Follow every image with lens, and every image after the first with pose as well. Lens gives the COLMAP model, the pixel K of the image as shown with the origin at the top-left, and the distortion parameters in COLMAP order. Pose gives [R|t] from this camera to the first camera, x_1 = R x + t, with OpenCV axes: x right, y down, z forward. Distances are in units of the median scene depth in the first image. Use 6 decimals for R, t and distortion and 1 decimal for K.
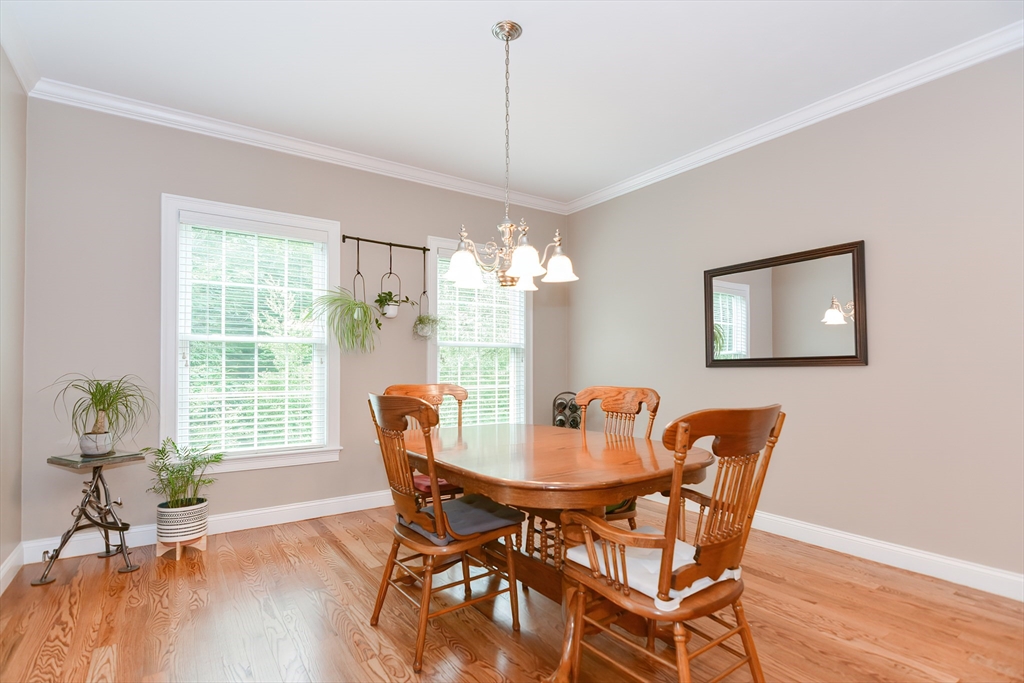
lens RADIAL K [[510.6, 0, 515.7], [0, 510.6, 356.6], [0, 0, 1]] dist [0.024574, -0.015457]
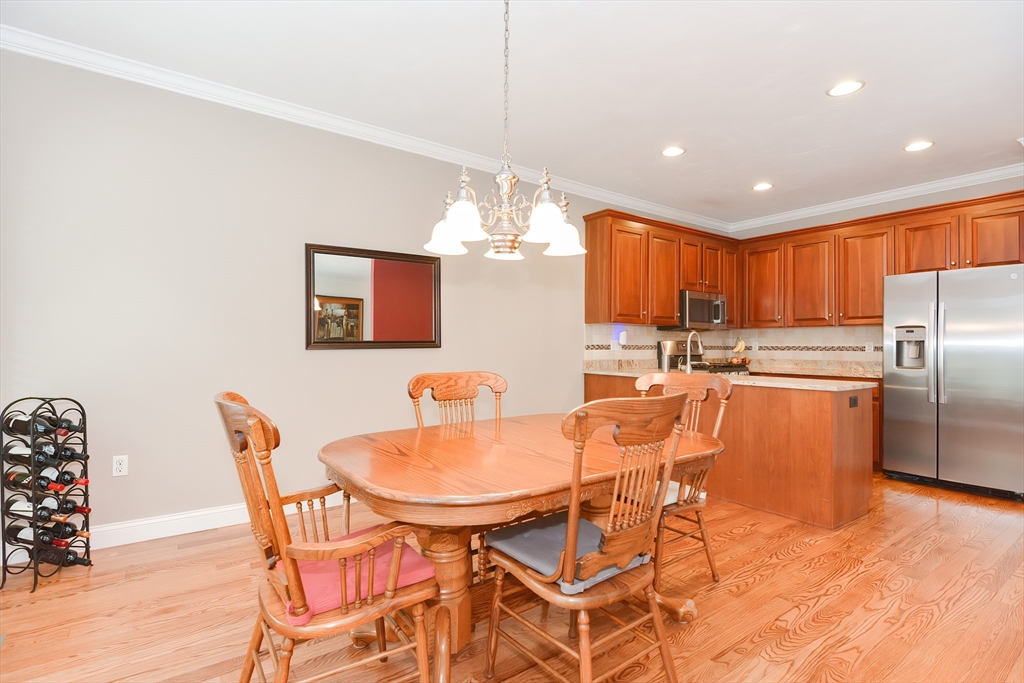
lens RADIAL K [[500.7, 0, 517.6], [0, 500.7, 341.9], [0, 0, 1]] dist [0.019834, -0.014646]
pose [[-0.024012, 0.006866, 0.999688, -0.647893], [-0.023283, 0.999701, -0.007425, 0.007538], [-0.999441, -0.023454, -0.023845, 0.773628]]
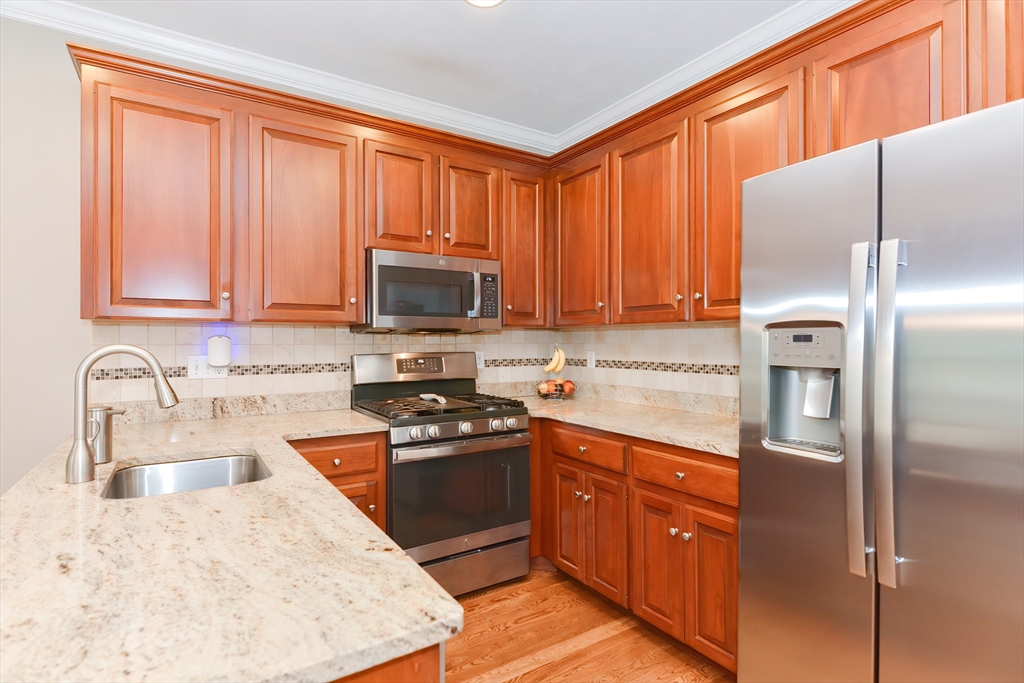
lens RADIAL K [[500.7, 0, 517.6], [0, 500.7, 341.9], [0, 0, 1]] dist [0.019834, -0.014646]
pose [[0.045626, -0.004131, 0.998950, 0.254849], [-0.016120, 0.999858, 0.004871, -0.051937], [-0.998829, -0.016325, 0.045553, -0.109338]]
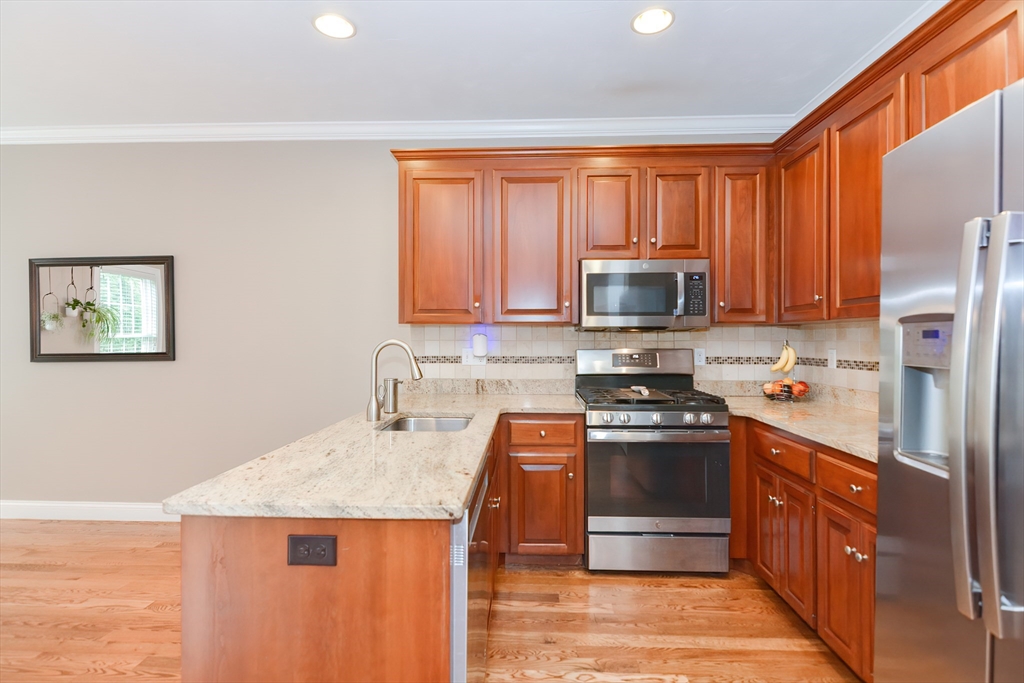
lens RADIAL K [[497.2, 0, 518.2], [0, 497.2, 338.9], [0, 0, 1]] dist [0.016746, -0.012443]
pose [[0.606125, -0.002089, 0.795367, 0.222085], [-0.012726, 0.999843, 0.012324, -0.053846], [-0.795268, -0.017592, 0.606003, -0.316114]]
